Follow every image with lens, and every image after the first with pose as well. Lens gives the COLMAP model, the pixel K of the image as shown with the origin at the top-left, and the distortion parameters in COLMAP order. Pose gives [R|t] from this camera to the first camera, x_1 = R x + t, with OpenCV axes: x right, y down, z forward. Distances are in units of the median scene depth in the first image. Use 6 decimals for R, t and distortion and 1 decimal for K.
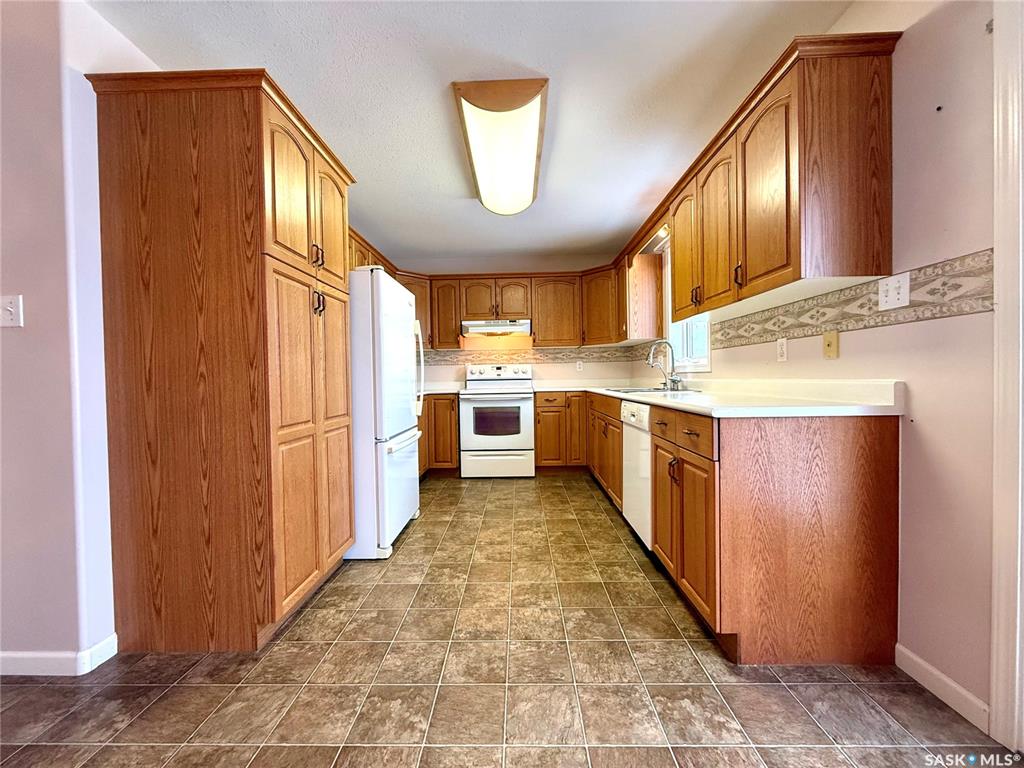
lens RADIAL K [[408.6, 0, 512.0], [0, 408.6, 384.0], [0, 0, 1]] dist [-0.000230, 0.000399]
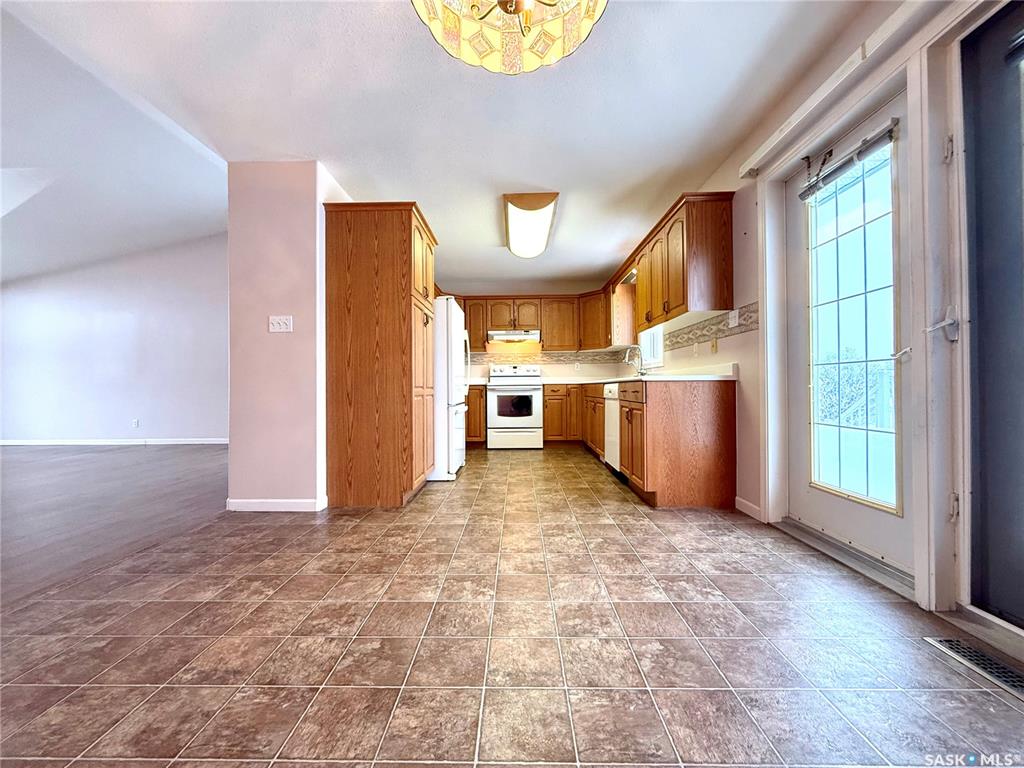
lens RADIAL K [[408.6, 0, 512.0], [0, 408.6, 384.0], [0, 0, 1]] dist [-0.000230, 0.000399]
pose [[0.999951, 0.009880, -0.000405, -0.095168], [-0.009887, 0.999748, -0.020163, 0.101926], [0.000206, 0.020166, 0.999797, 0.246988]]
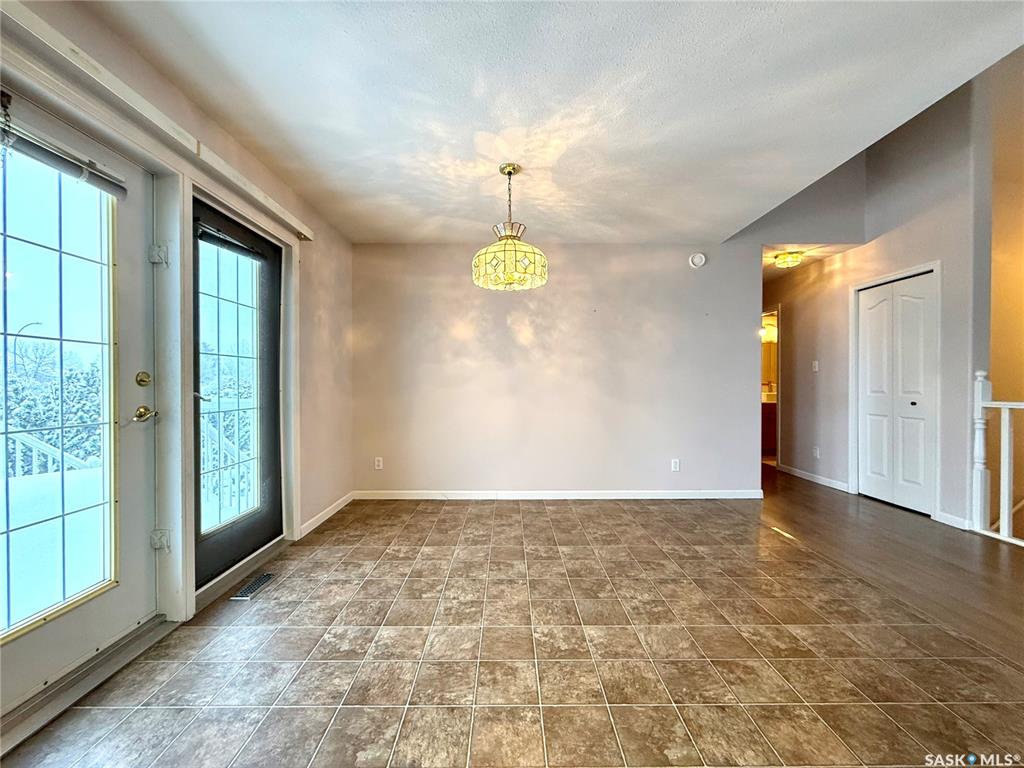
lens RADIAL K [[408.6, 0, 512.0], [0, 408.6, 384.0], [0, 0, 1]] dist [-0.000230, 0.000399]
pose [[-0.999448, 0.021239, -0.025540, -0.064967], [0.020801, 0.999634, 0.017299, -0.072151], [0.025898, 0.016758, -0.999524, 2.166544]]
